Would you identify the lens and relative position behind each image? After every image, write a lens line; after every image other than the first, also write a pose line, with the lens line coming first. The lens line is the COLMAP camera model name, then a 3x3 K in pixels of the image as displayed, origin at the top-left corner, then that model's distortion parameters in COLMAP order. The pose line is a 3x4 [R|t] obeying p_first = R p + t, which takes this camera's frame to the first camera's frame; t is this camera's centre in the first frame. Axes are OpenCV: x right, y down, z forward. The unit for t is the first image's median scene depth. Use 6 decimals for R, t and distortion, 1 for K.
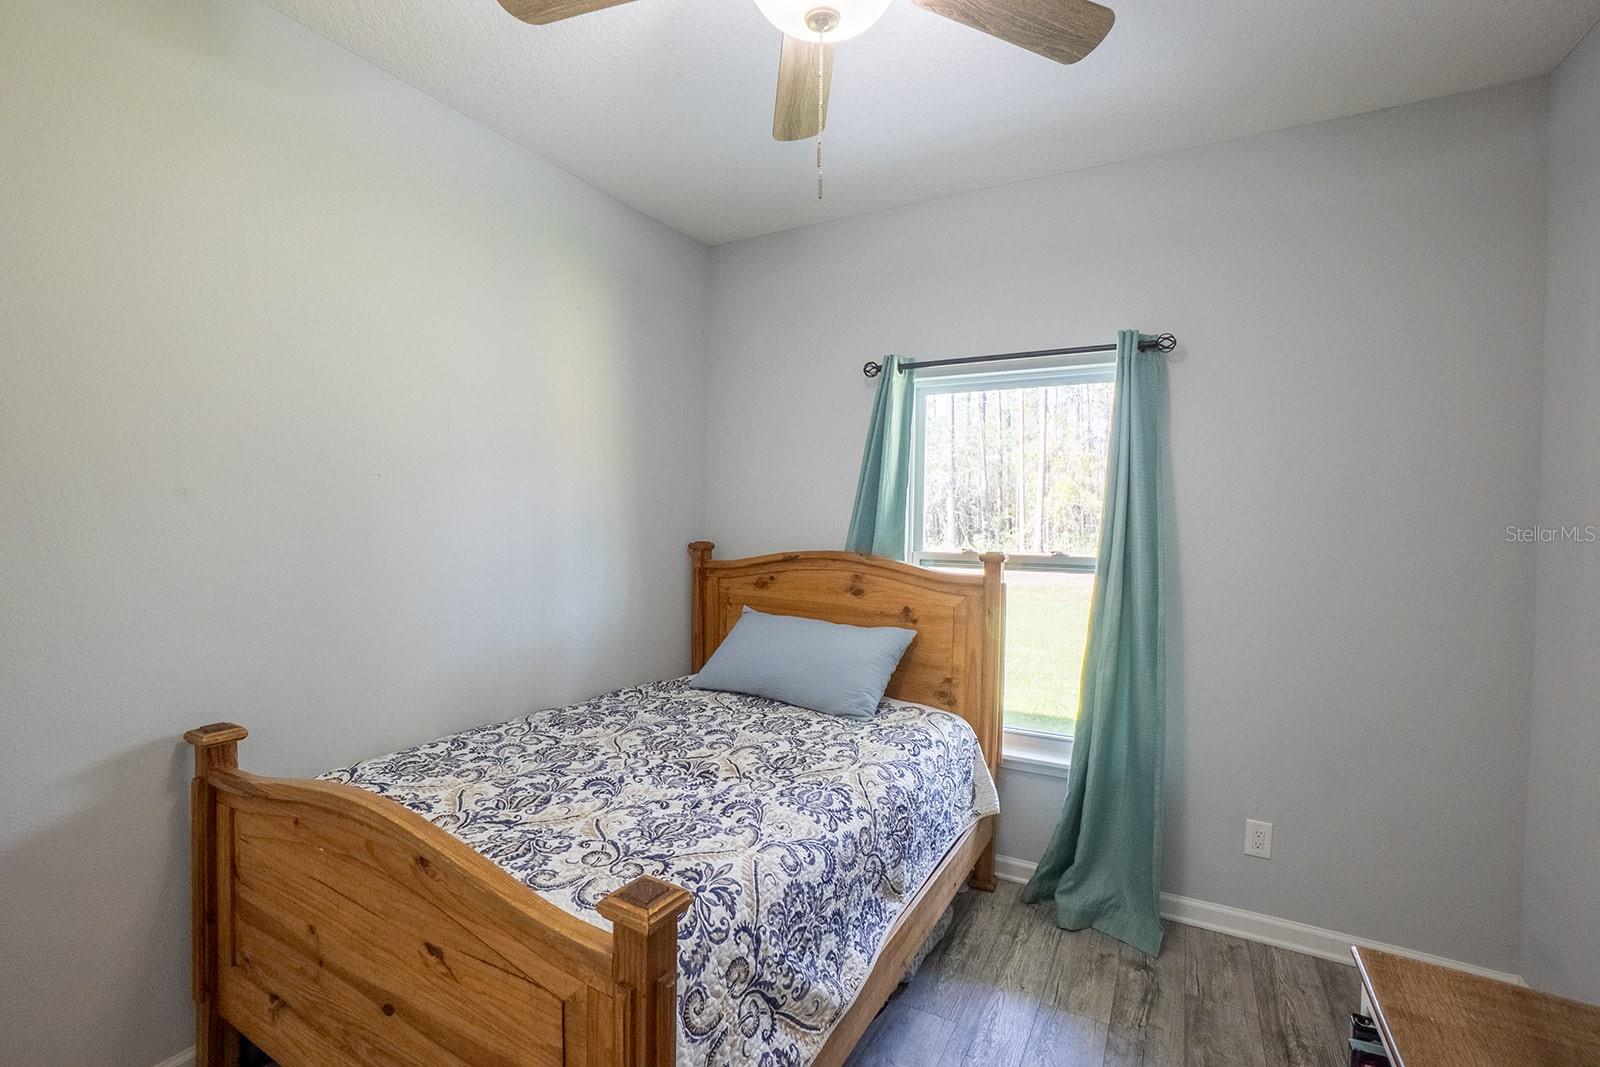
lens RADIAL K [[709.2, 0, 794.9], [0, 709.2, 529.5], [0, 0, 1]] dist [-0.064073, 0.023192]
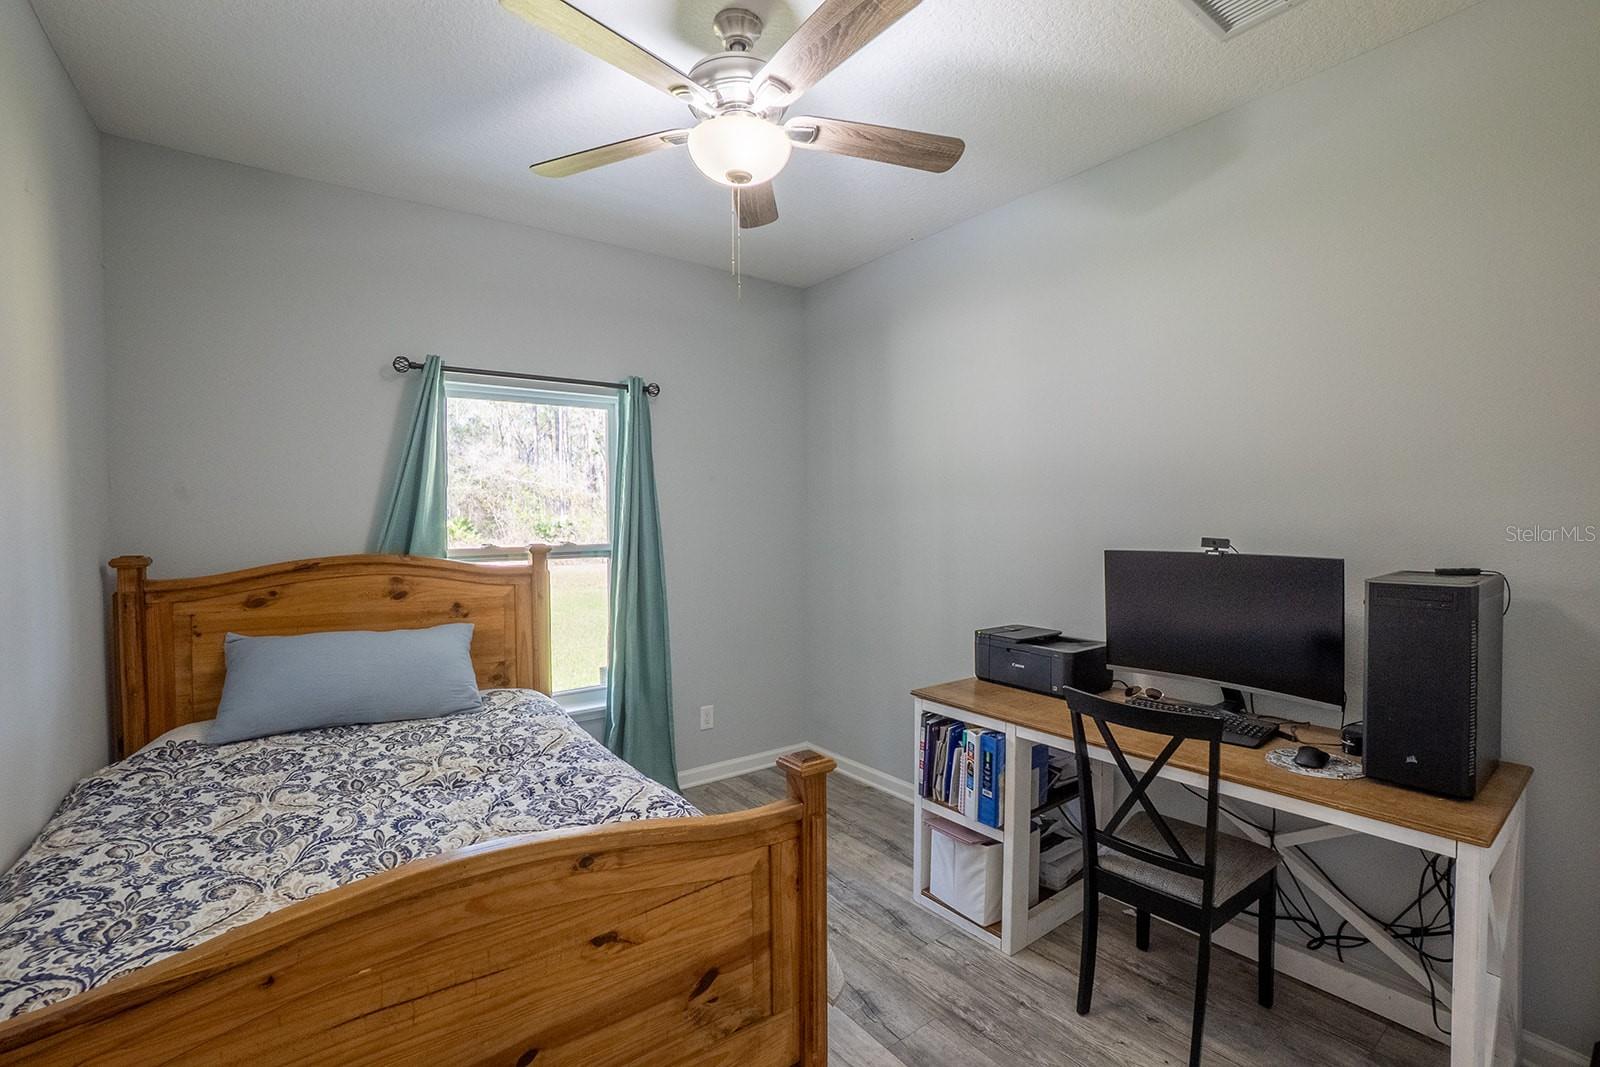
lens RADIAL K [[709.2, 0, 794.9], [0, 709.2, 529.5], [0, 0, 1]] dist [-0.064073, 0.023192]
pose [[0.406124, -0.034143, 0.913180, -0.695597], [0.028048, 0.999297, 0.024889, -0.011445], [-0.913387, 0.015505, 0.406796, 0.156711]]
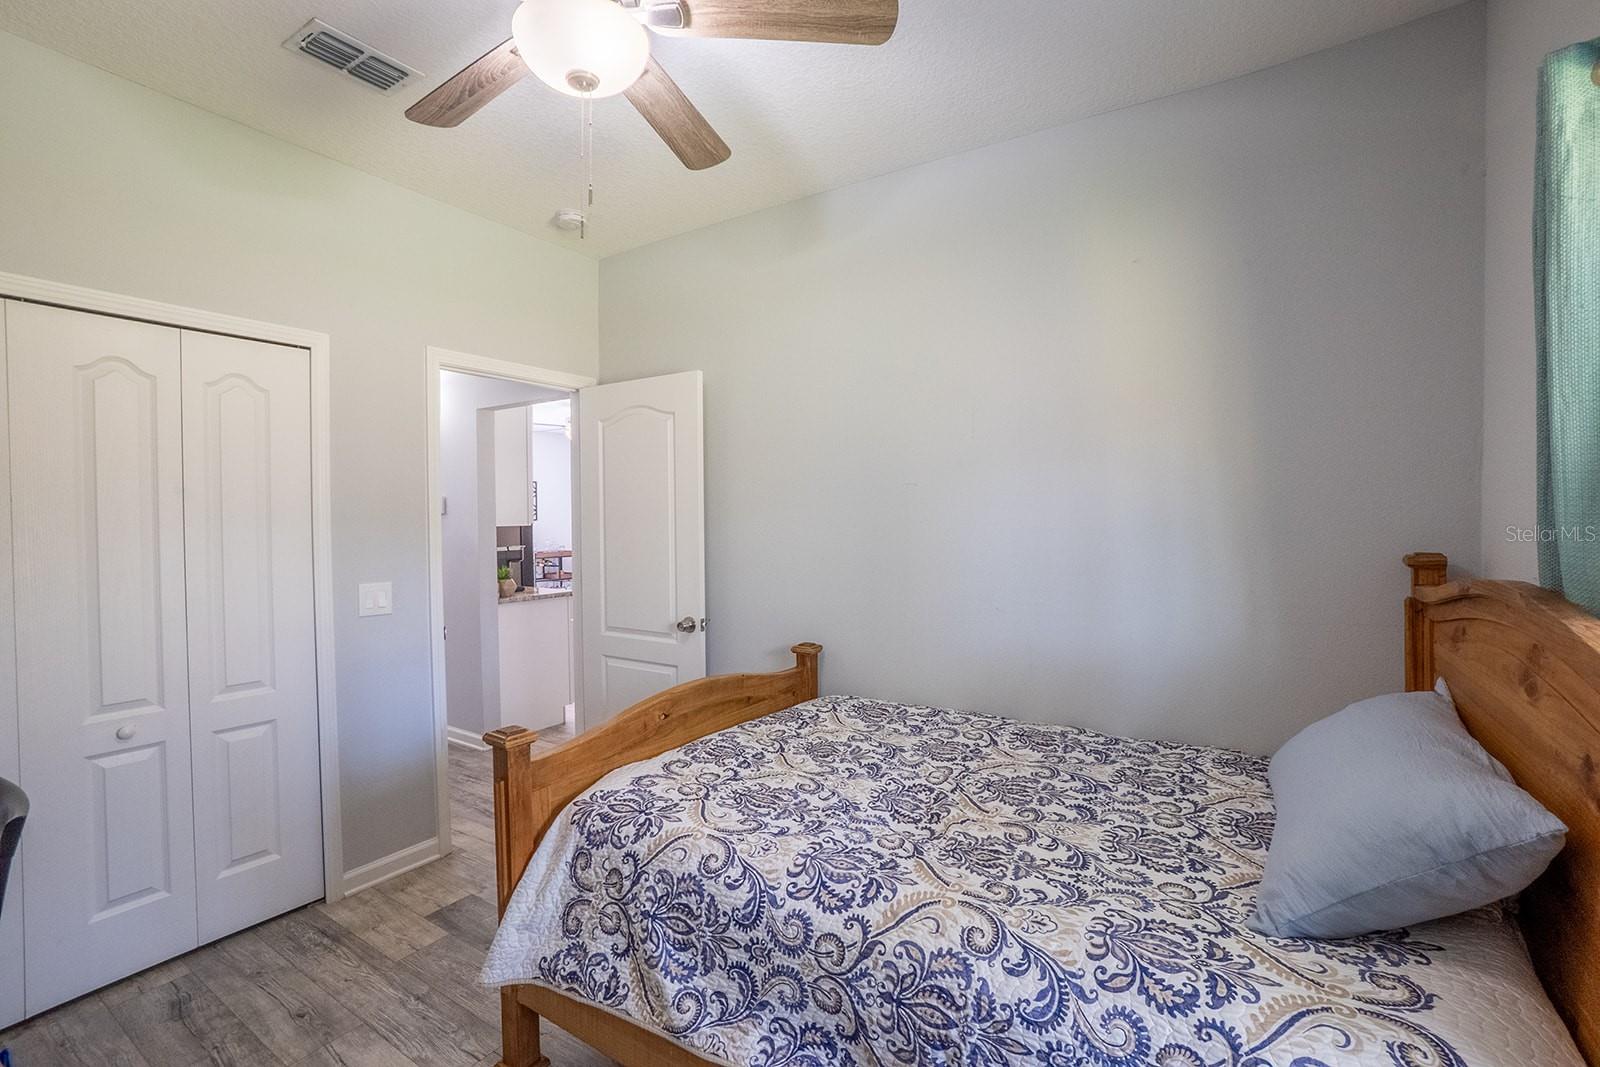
lens RADIAL K [[709.2, 0, 794.9], [0, 709.2, 529.5], [0, 0, 1]] dist [-0.064073, 0.023192]
pose [[-0.063356, 0.002678, -0.997987, 0.625413], [-0.010179, 0.999943, 0.003330, 0.002524], [0.997939, 0.010369, -0.063325, 0.765325]]
